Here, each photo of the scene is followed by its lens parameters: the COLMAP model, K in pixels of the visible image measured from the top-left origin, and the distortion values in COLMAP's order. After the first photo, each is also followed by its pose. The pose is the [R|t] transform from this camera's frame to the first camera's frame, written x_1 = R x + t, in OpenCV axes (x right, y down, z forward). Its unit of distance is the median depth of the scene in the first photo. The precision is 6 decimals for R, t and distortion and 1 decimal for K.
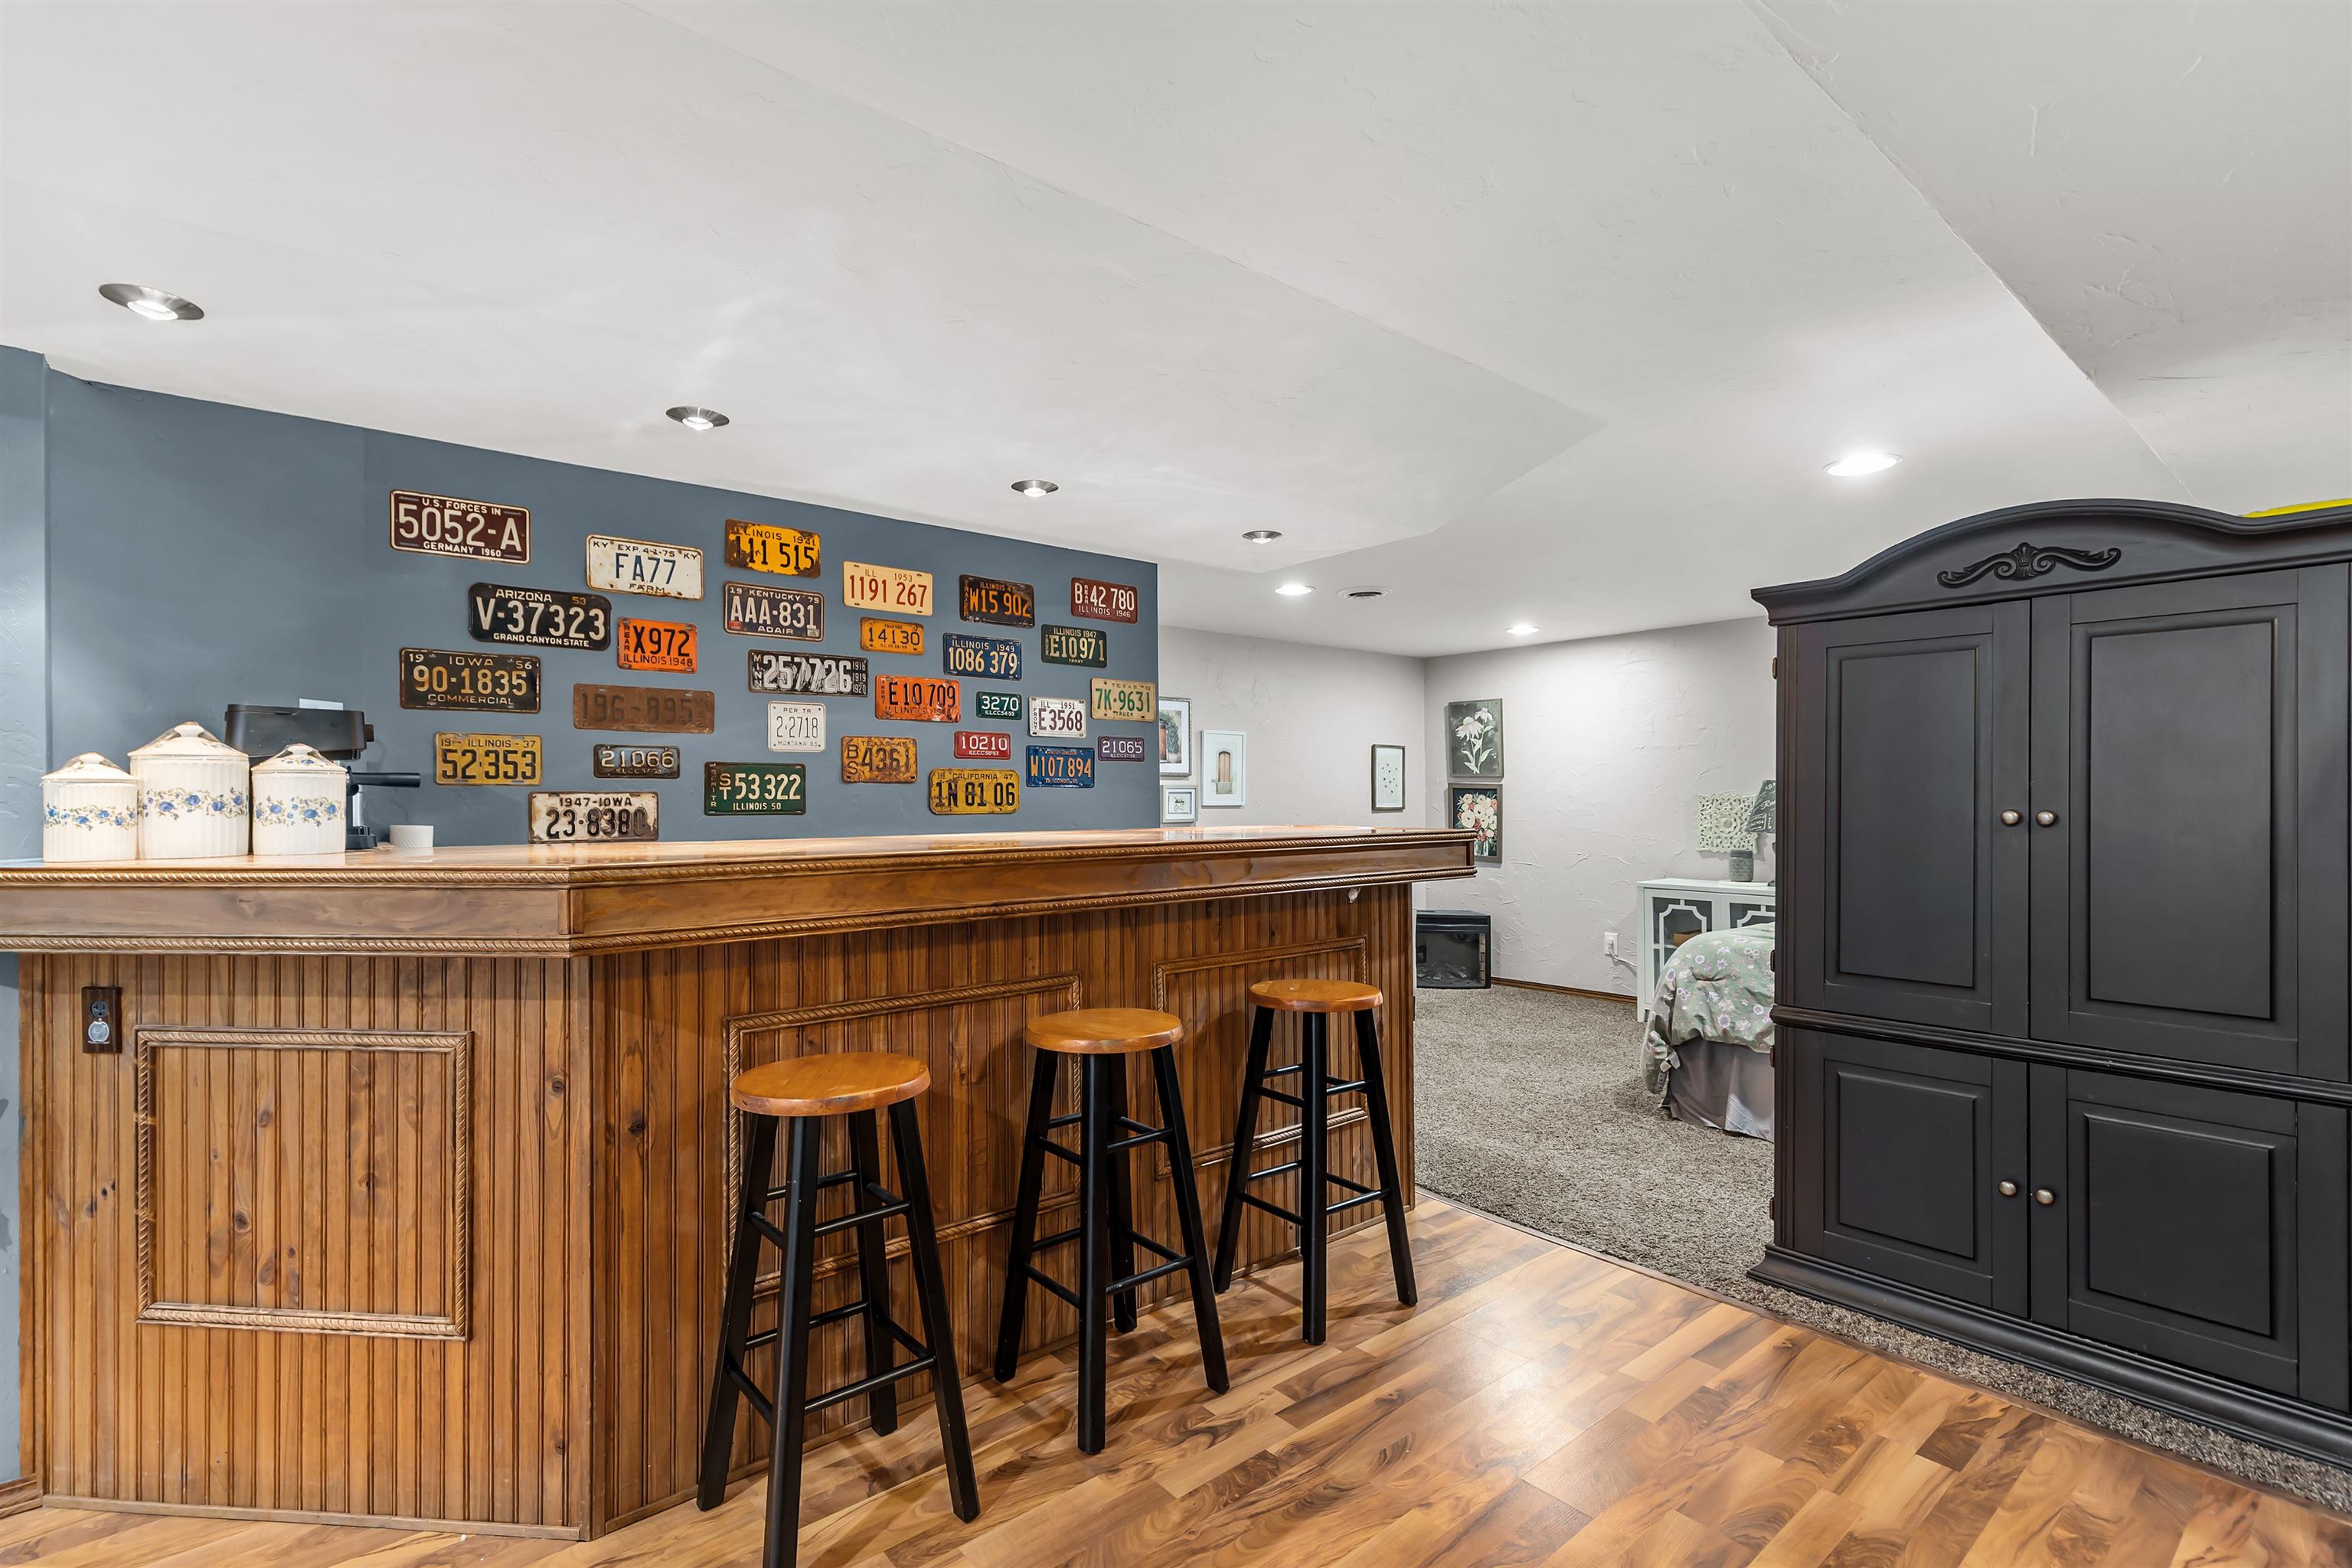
lens RADIAL K [[1071.4, 0, 1183.3], [0, 1071.4, 796.7], [0, 0, 1]] dist [0.003750, -0.001371]
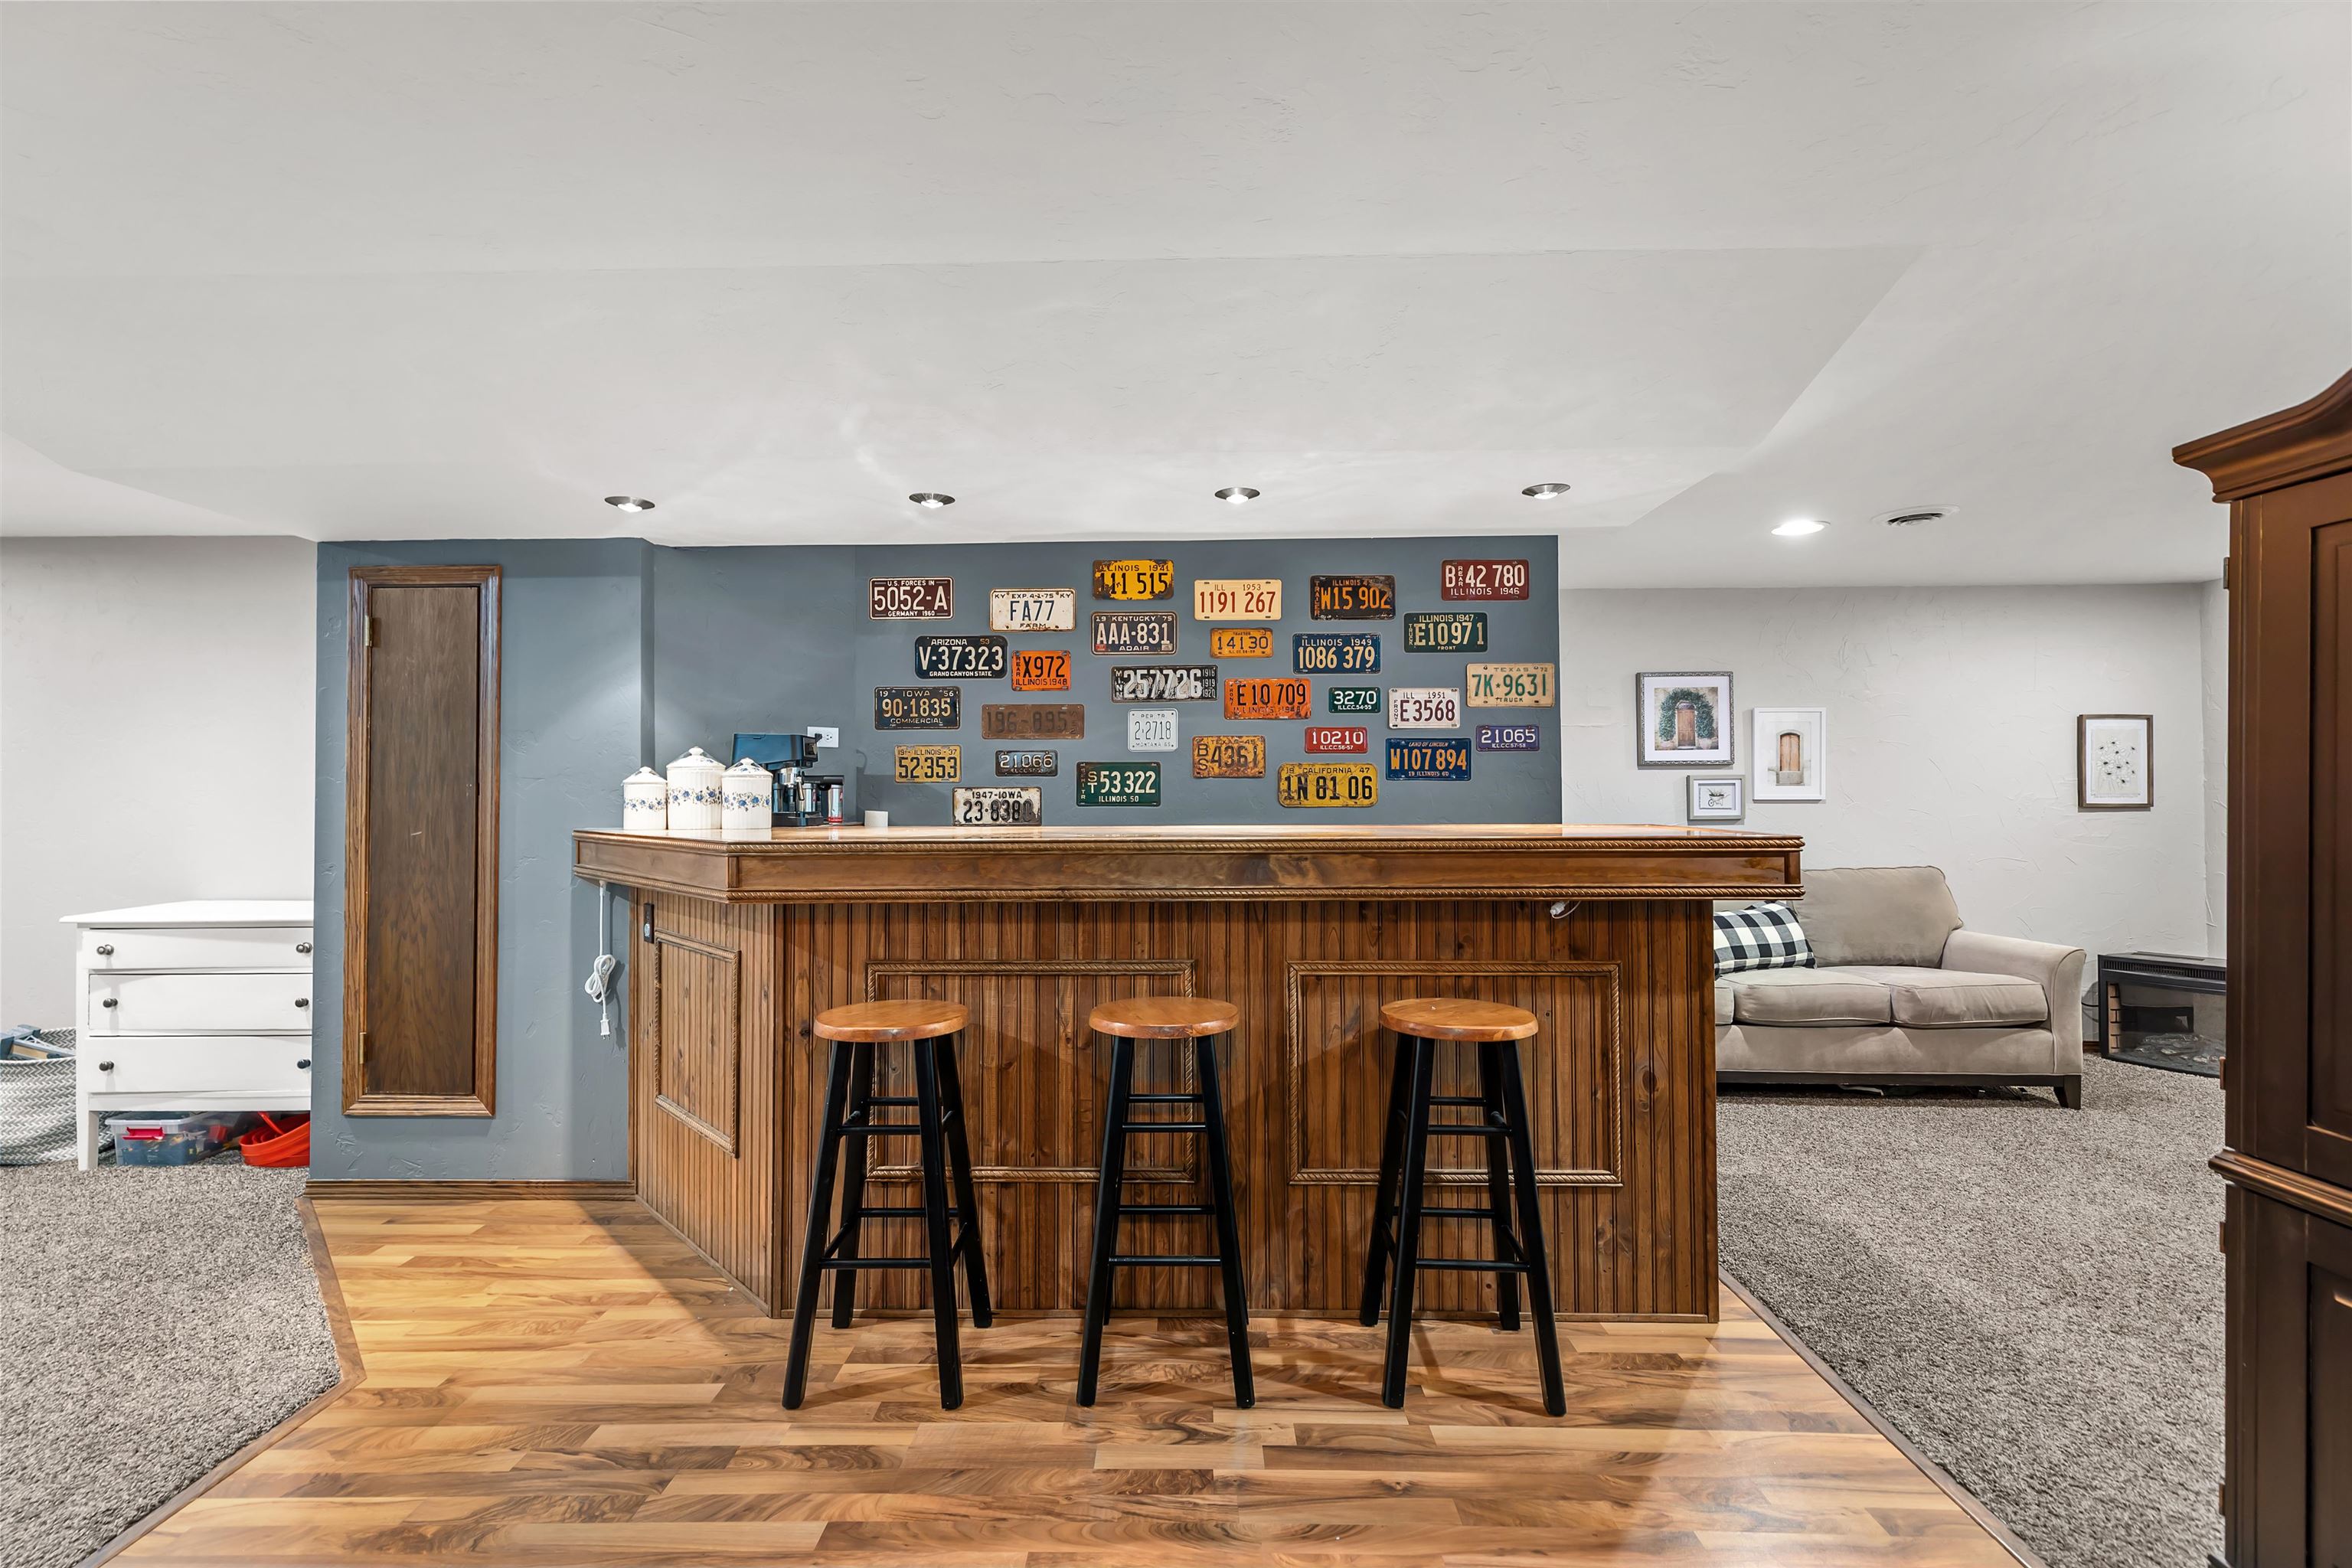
lens RADIAL K [[1071.4, 0, 1171.4], [0, 1071.4, 776.4], [0, 0, 1]] dist [0.003750, -0.001371]
pose [[0.752314, -0.008277, -0.658752, 0.503538], [0.001880, 0.999944, -0.010416, -0.003983], [0.658802, 0.006598, 0.752288, 0.178398]]
